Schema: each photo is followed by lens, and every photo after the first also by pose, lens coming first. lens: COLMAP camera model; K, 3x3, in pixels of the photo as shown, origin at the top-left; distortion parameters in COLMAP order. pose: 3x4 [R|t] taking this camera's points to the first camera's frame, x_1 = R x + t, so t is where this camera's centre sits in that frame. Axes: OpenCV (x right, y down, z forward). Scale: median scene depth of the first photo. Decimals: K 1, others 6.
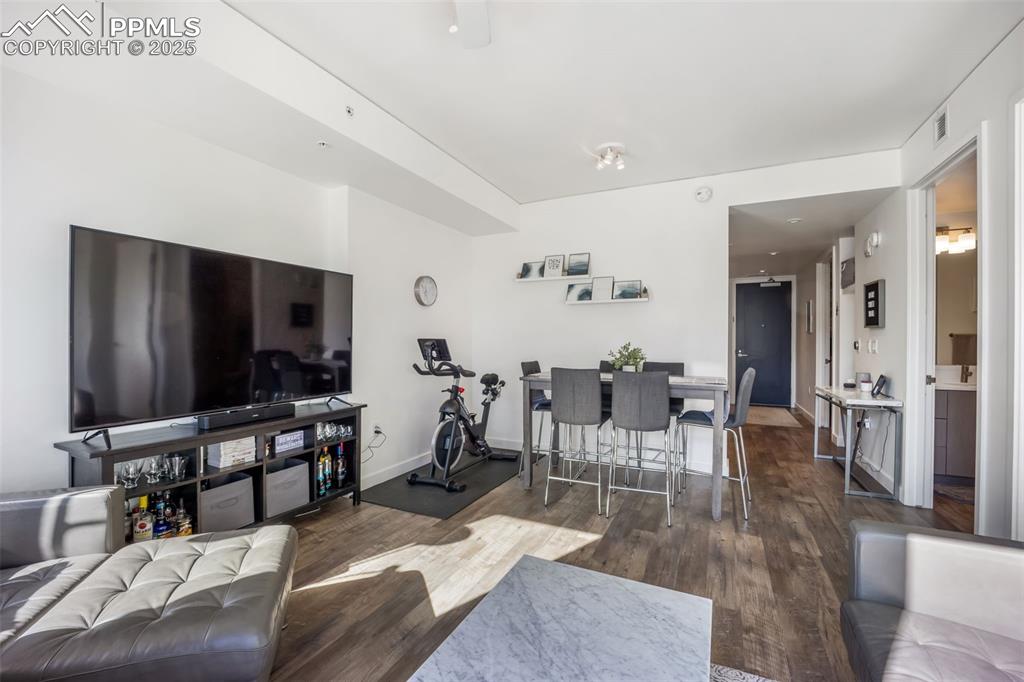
lens RADIAL K [[422.3, 0, 513.1], [0, 422.3, 348.5], [0, 0, 1]] dist [-0.023667, -0.000198]
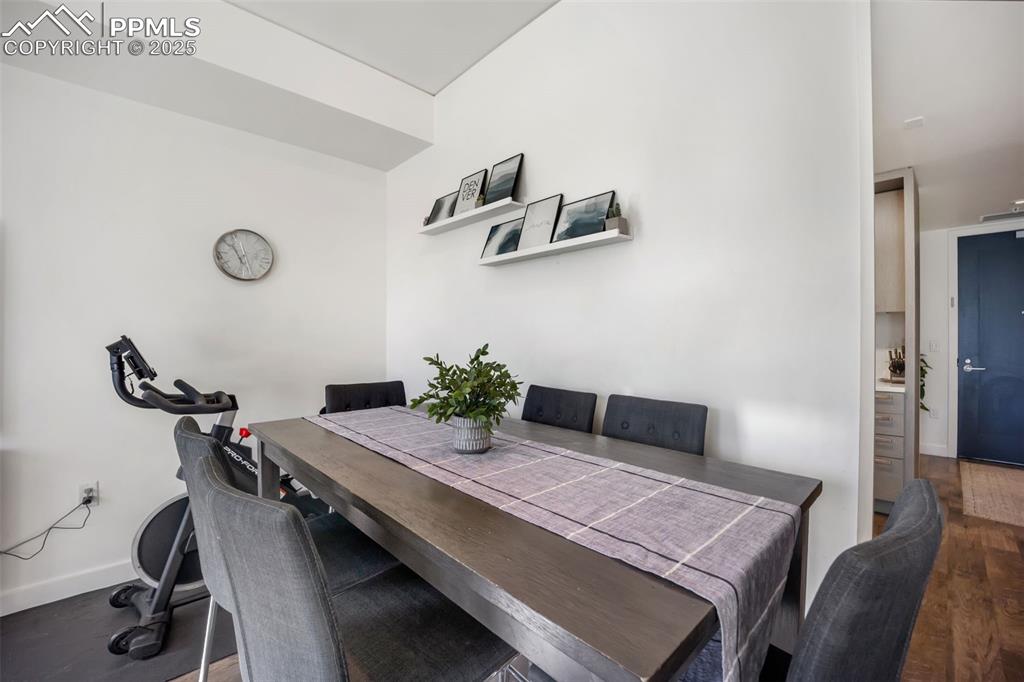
lens RADIAL K [[419.4, 0, 513.0], [0, 419.4, 341.9], [0, 0, 1]] dist [-0.022592, -0.000574]
pose [[0.934463, 0.002255, -0.356054, 0.340151], [-0.007954, 0.999863, -0.014542, -0.009441], [0.355972, 0.016421, 0.934352, 0.569308]]
